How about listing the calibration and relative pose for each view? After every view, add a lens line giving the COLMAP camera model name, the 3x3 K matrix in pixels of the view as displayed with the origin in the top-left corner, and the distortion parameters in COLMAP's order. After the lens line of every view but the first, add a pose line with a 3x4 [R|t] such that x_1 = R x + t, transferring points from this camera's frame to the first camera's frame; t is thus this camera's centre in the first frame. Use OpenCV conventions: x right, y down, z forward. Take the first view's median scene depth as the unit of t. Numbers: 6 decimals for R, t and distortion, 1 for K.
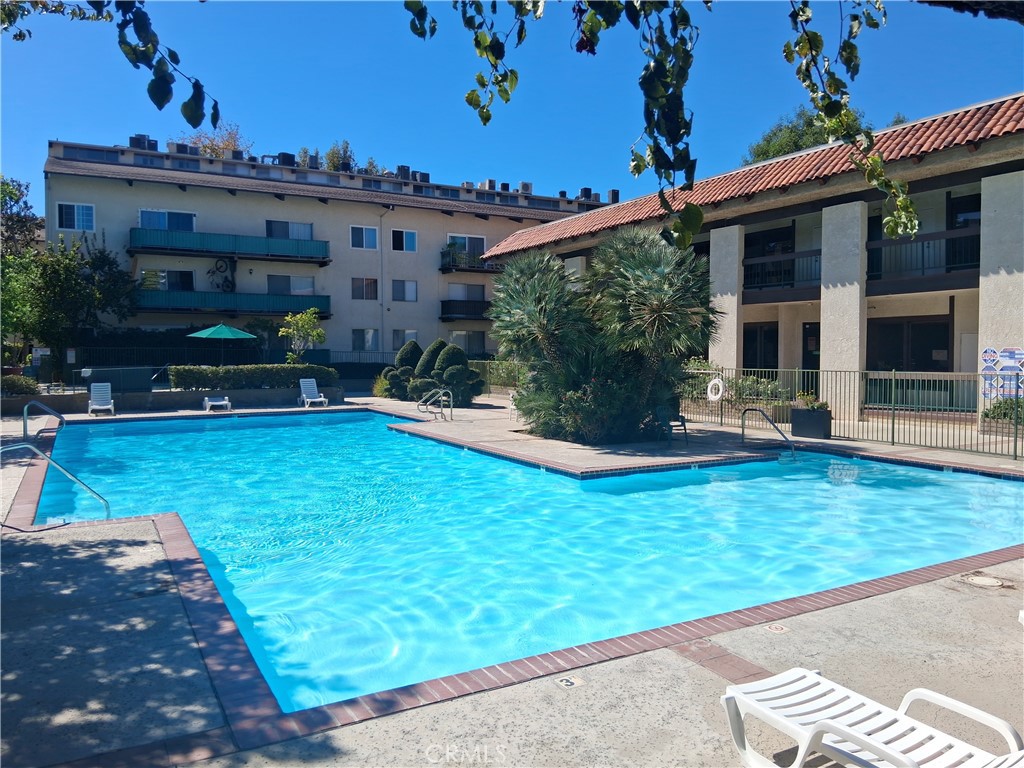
lens RADIAL K [[768.7, 0, 512.0], [0, 768.7, 384.0], [0, 0, 1]] dist [0.122321, -0.181475]
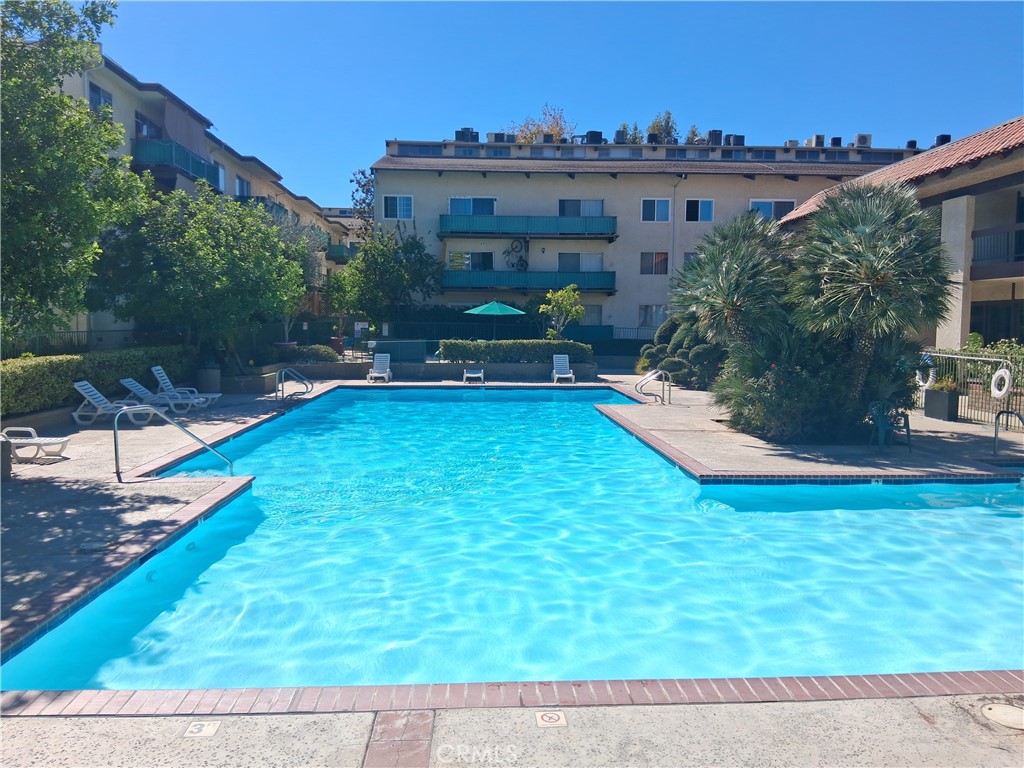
lens RADIAL K [[768.7, 0, 512.0], [0, 768.7, 384.0], [0, 0, 1]] dist [0.122321, -0.181475]
pose [[0.897504, 0.043910, -0.438814, 0.101709], [-0.030631, 0.998835, 0.037299, -0.003525], [0.439941, -0.020035, 0.897803, 0.057646]]
